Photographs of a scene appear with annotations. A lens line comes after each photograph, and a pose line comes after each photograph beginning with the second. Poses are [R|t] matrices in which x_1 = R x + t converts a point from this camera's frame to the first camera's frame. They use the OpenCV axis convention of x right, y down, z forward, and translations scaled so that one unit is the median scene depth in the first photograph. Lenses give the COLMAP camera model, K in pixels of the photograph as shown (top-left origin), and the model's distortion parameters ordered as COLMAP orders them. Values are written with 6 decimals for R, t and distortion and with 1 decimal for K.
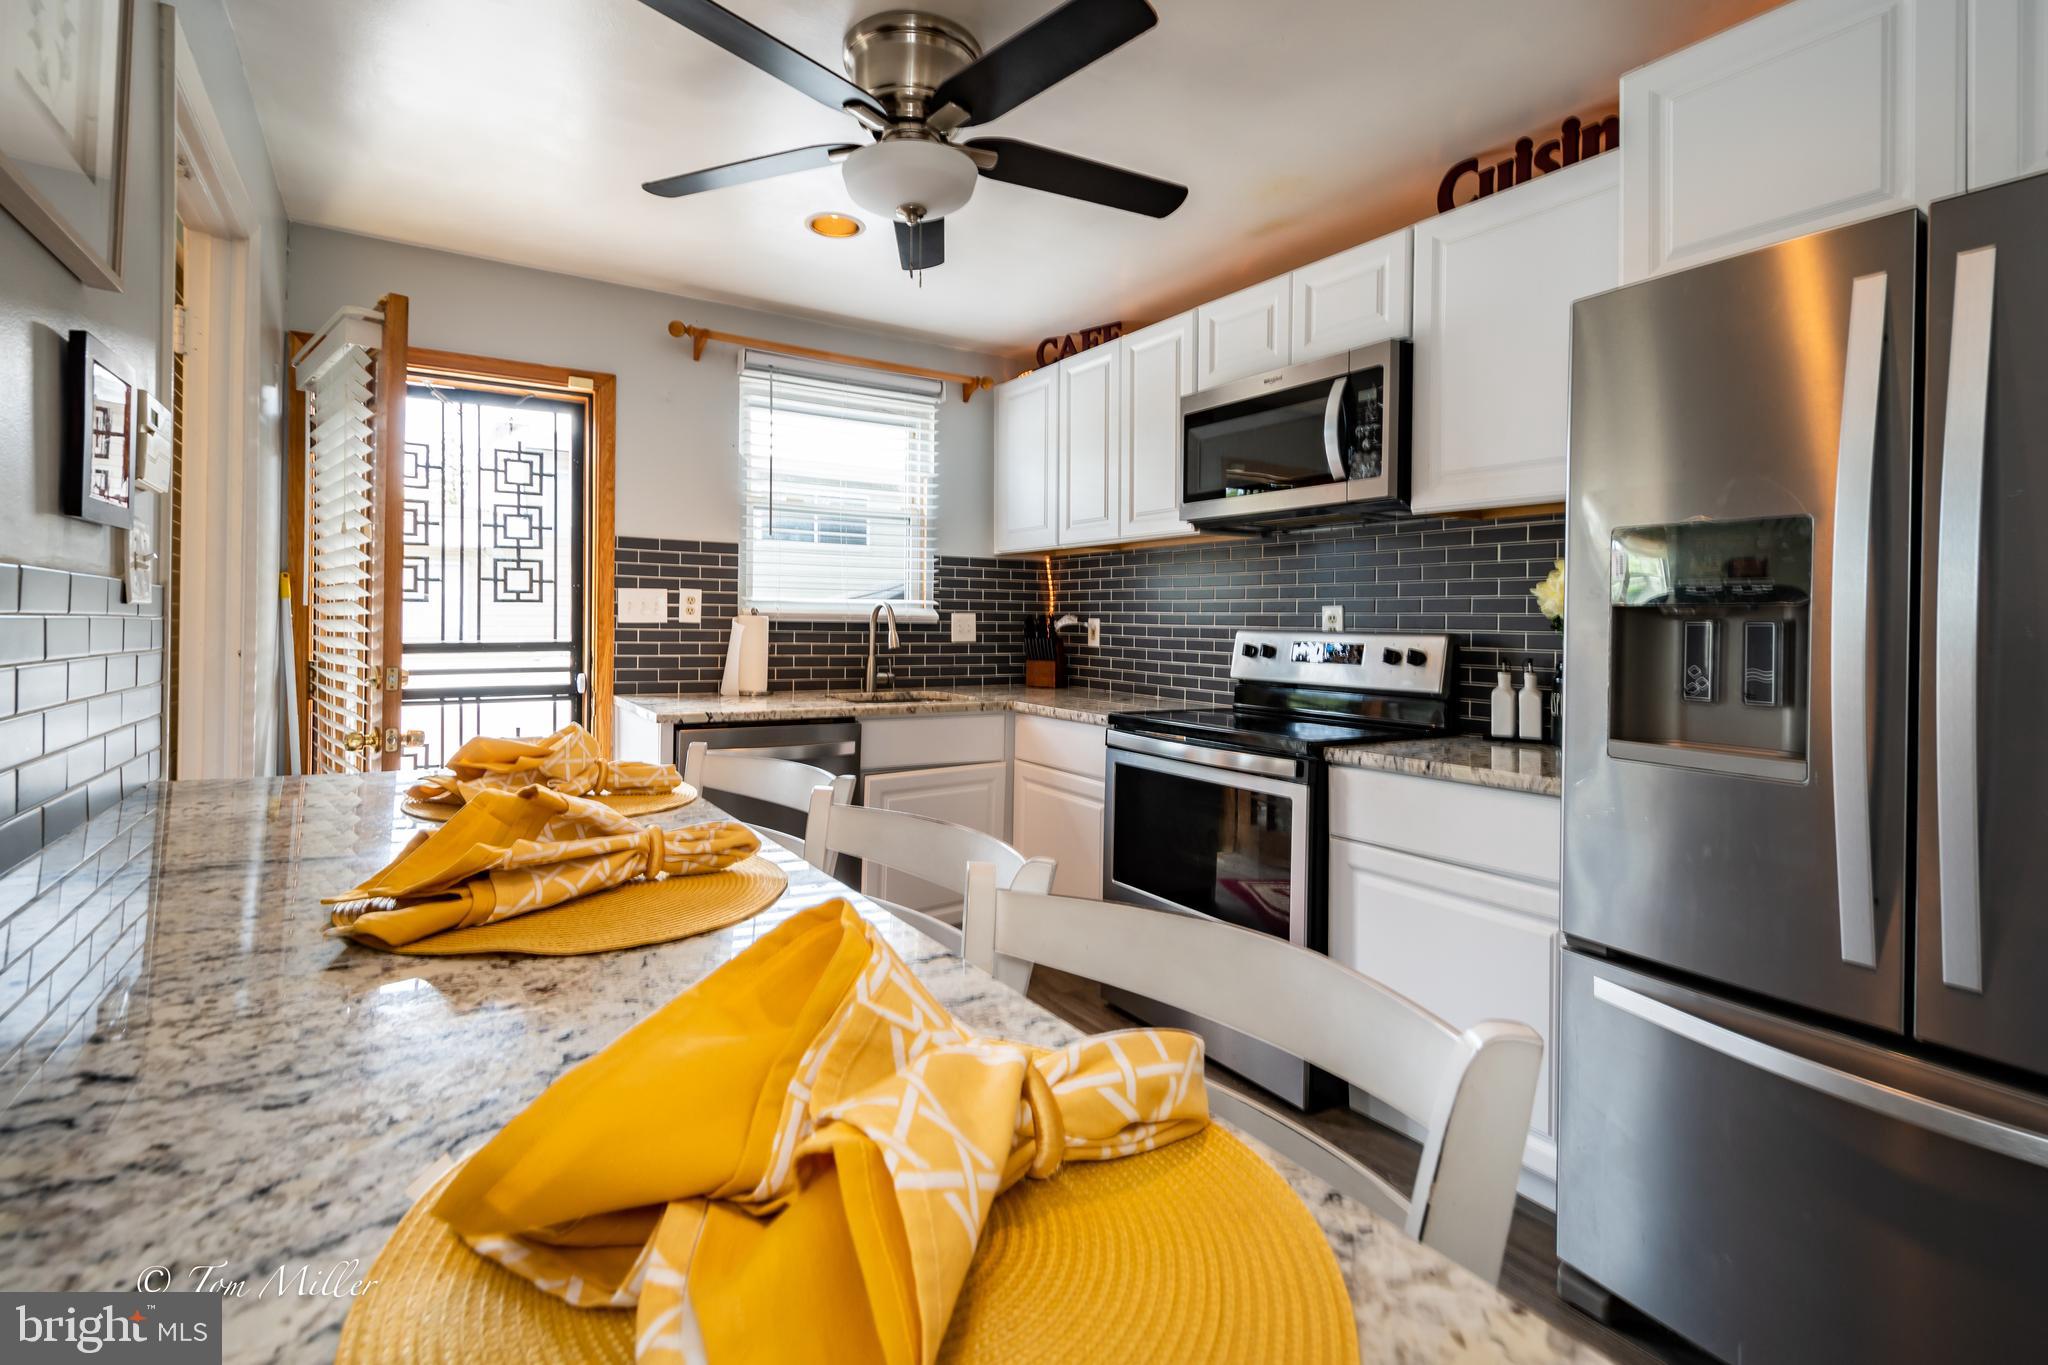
lens RADIAL K [[927.3, 0, 977.6], [0, 927.3, 621.0], [0, 0, 1]] dist [0.007043, -0.000864]
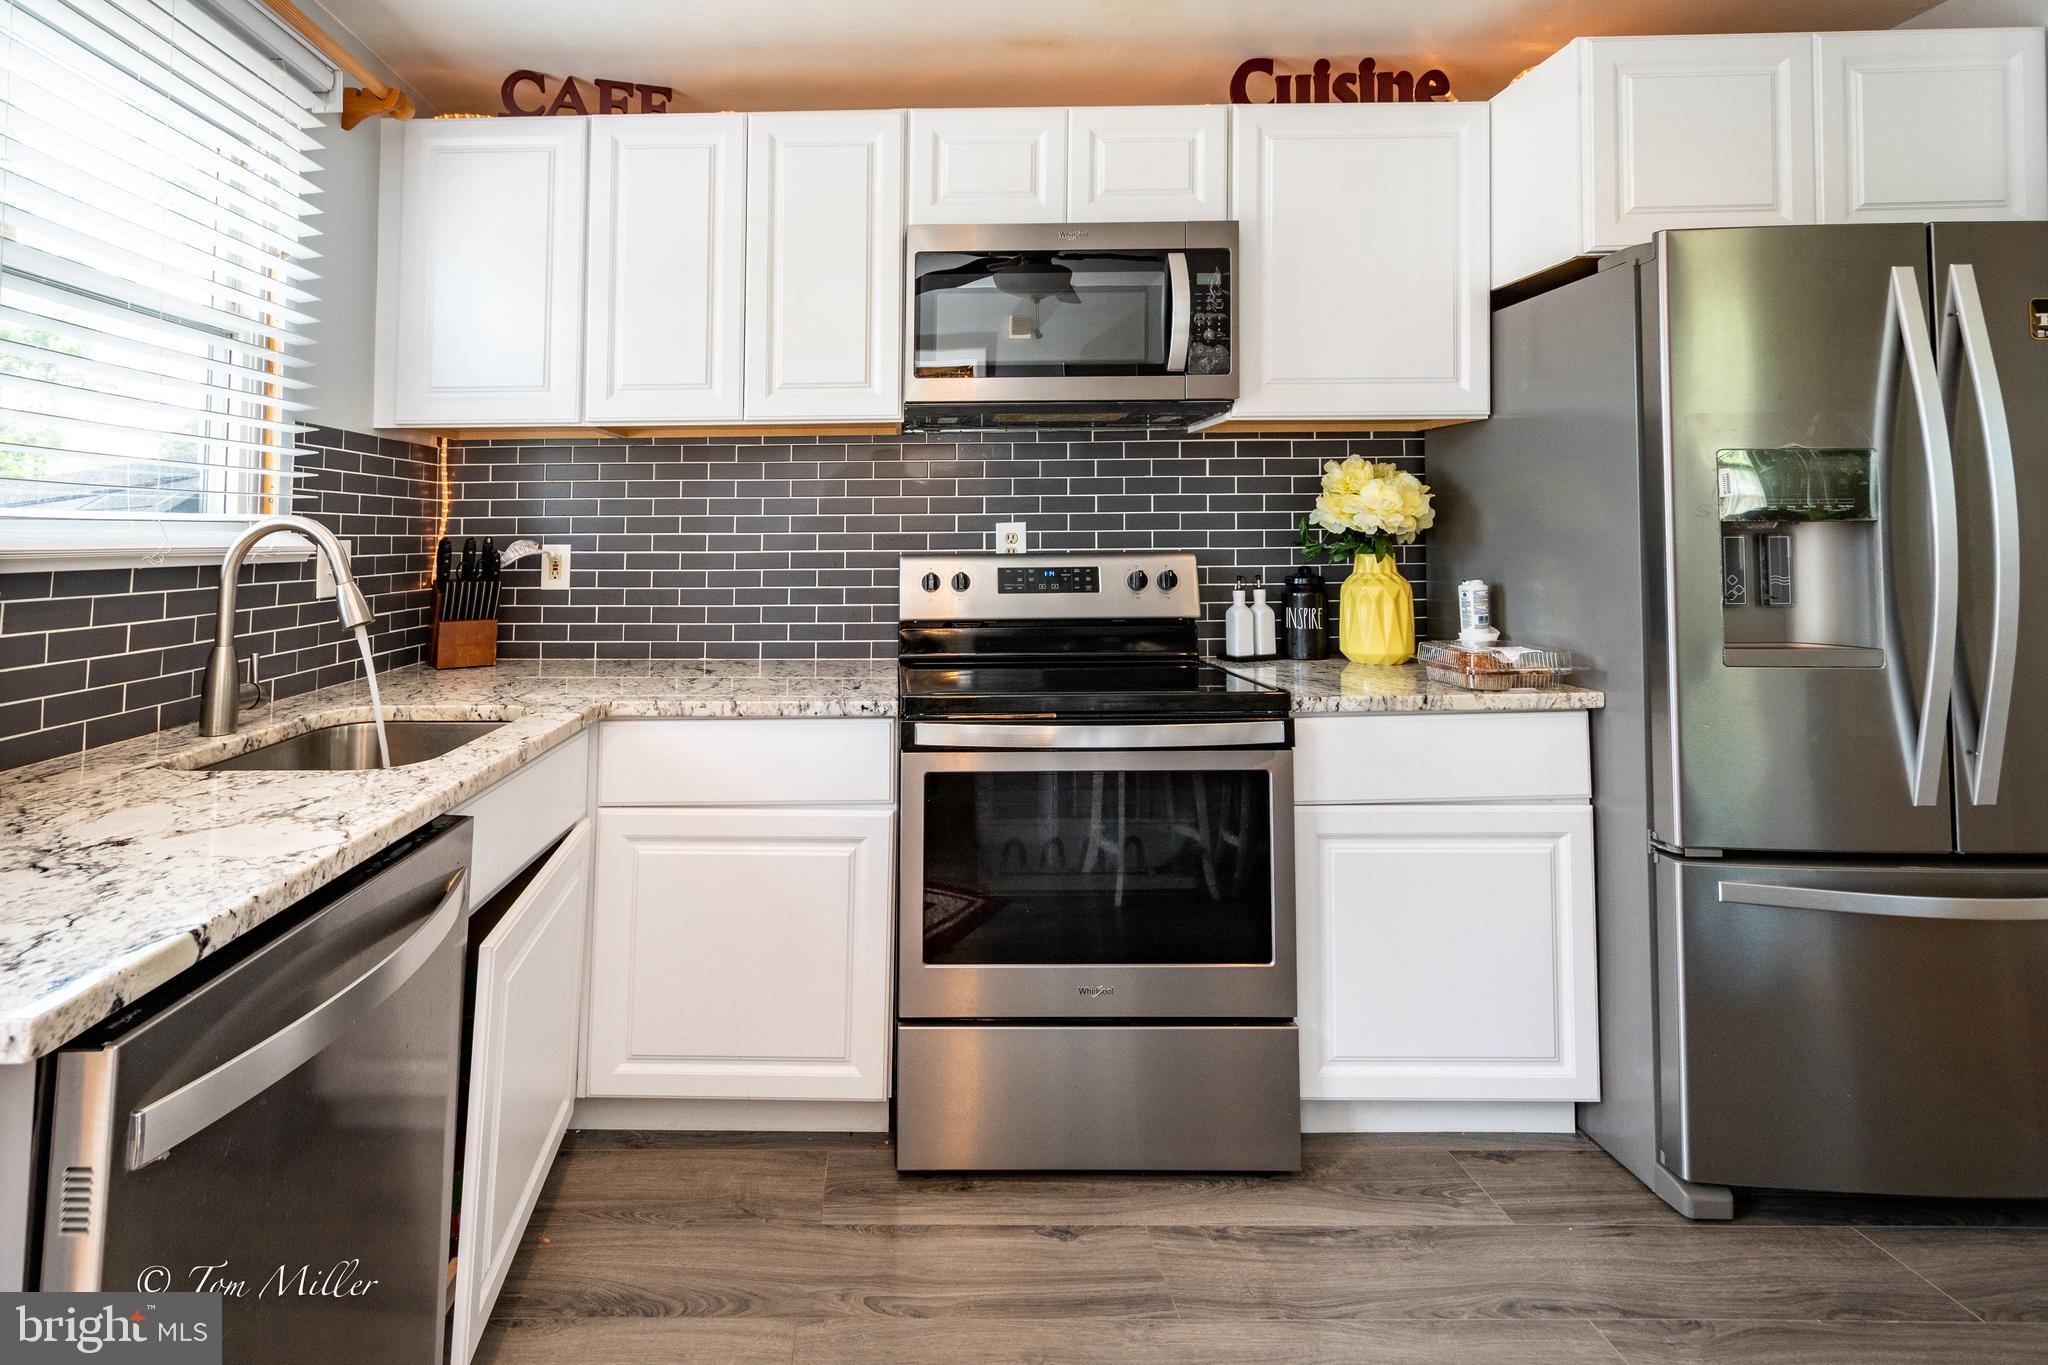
lens RADIAL K [[927.3, 0, 870.9], [0, 927.3, 504.2], [0, 0, 1]] dist [0.007043, -0.000864]
pose [[0.538399, 0.014394, 0.842567, -0.382032], [0.016370, 0.999487, -0.027534, -0.011821], [-0.842531, 0.028617, 0.537887, 0.646854]]
